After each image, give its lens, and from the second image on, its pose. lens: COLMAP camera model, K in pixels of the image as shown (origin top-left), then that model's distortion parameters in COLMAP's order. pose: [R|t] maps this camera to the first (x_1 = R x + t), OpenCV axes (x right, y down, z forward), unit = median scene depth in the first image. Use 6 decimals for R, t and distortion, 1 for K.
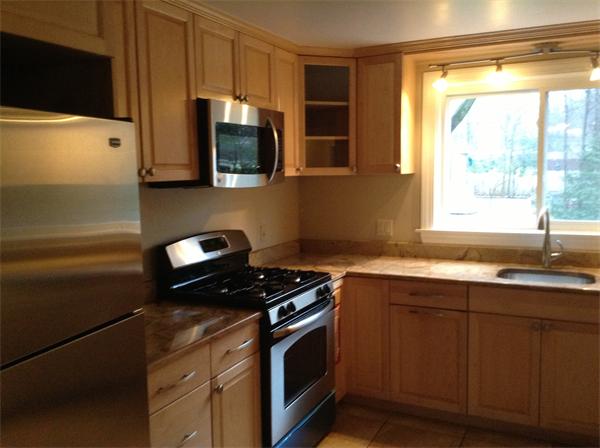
lens RADIAL K [[551.4, 0, 300.0], [0, 551.4, 224.0], [0, 0, 1]] dist [0.131335, -0.231321]
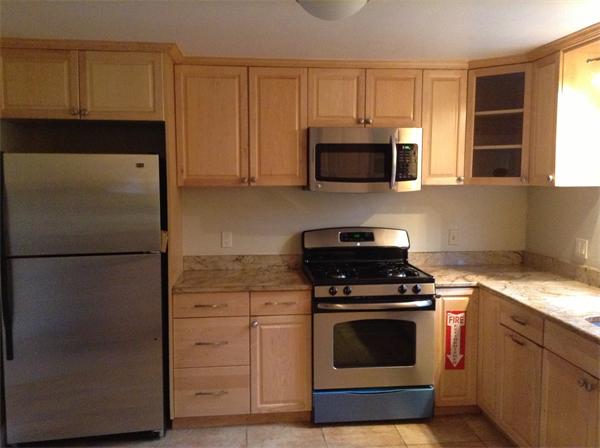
lens RADIAL K [[551.4, 0, 300.0], [0, 551.4, 224.0], [0, 0, 1]] dist [0.131335, -0.231321]
pose [[0.526844, 0.091857, -0.844984, 0.753841], [-0.091715, 0.994482, 0.050925, -0.040258], [0.844999, 0.050668, 0.532362, 0.189638]]
